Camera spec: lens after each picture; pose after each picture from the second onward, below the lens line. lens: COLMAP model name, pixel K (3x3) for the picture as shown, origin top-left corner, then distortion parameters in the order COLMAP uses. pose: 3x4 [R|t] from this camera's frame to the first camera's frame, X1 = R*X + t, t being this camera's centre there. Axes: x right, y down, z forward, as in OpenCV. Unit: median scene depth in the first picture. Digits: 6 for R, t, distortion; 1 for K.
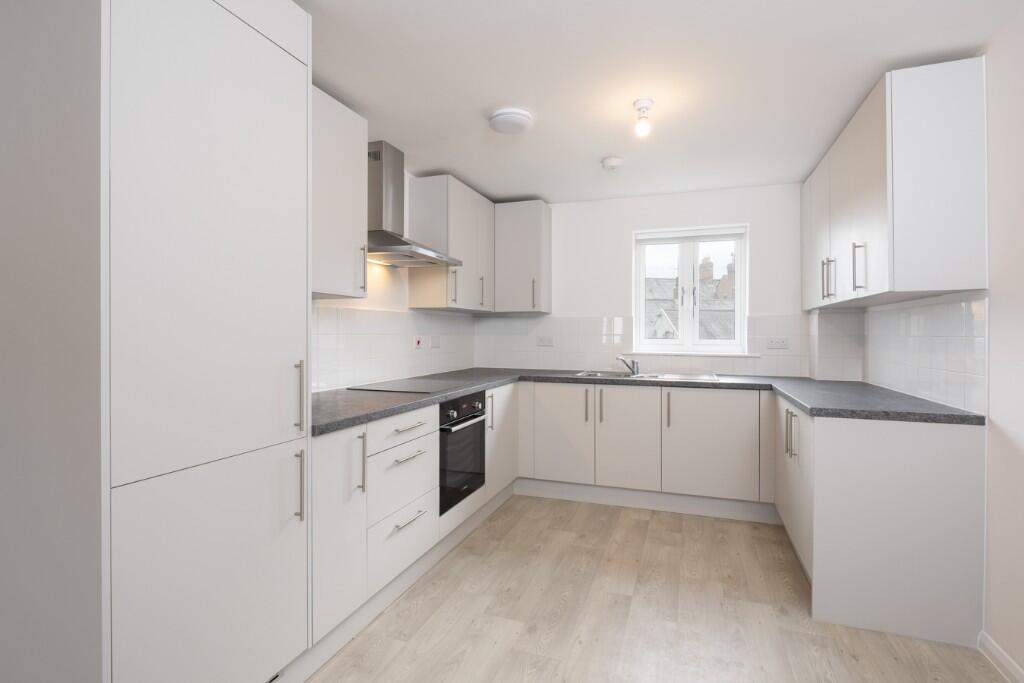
lens RADIAL K [[499.2, 0, 512.0], [0, 499.2, 341.5], [0, 0, 1]] dist [0.003709, 0.000226]
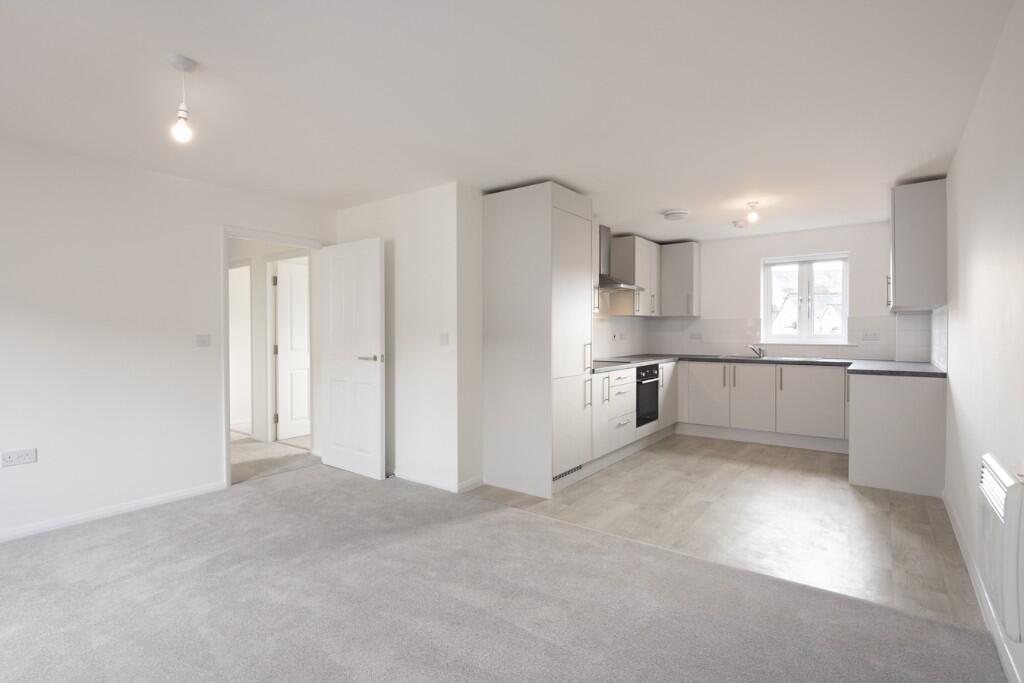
lens RADIAL K [[499.2, 0, 512.0], [0, 499.2, 341.5], [0, 0, 1]] dist [0.003709, 0.000226]
pose [[0.958534, -0.000057, -0.284977, -0.042420], [0.001231, 0.999991, 0.003942, 0.012615], [0.284975, -0.004129, 0.958526, -0.691955]]
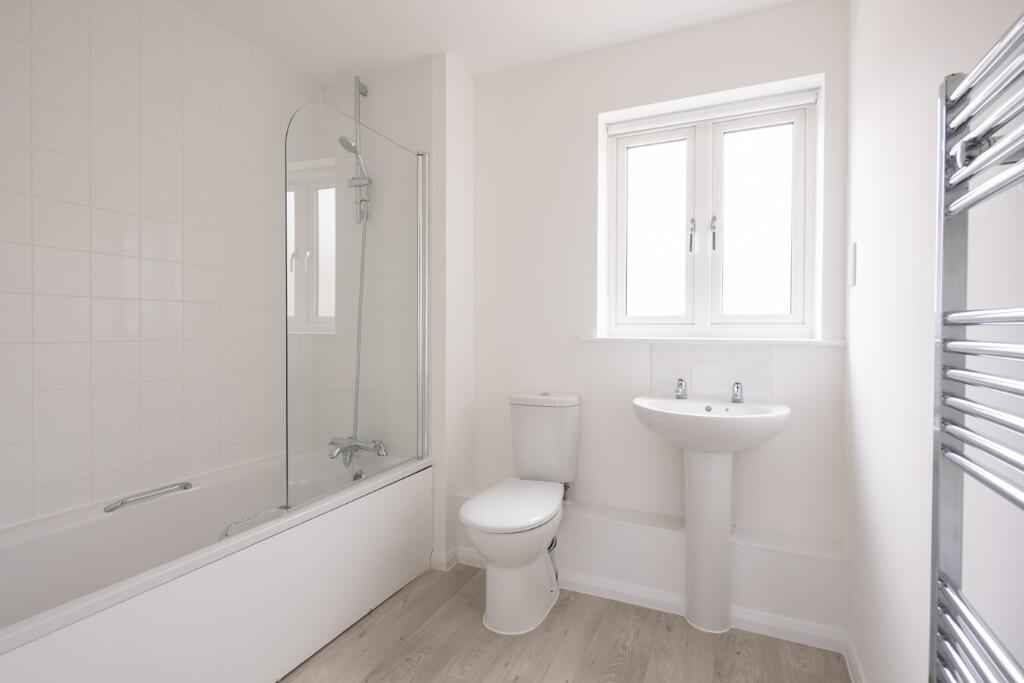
lens RADIAL K [[499.2, 0, 512.0], [0, 499.2, 341.5], [0, 0, 1]] dist [0.003709, 0.000226]
pose [[0.995615, 0.005397, -0.093388, 0.233299], [-0.003868, 0.999856, 0.016547, 0.019813], [0.093463, -0.016113, 0.995492, 0.514095]]
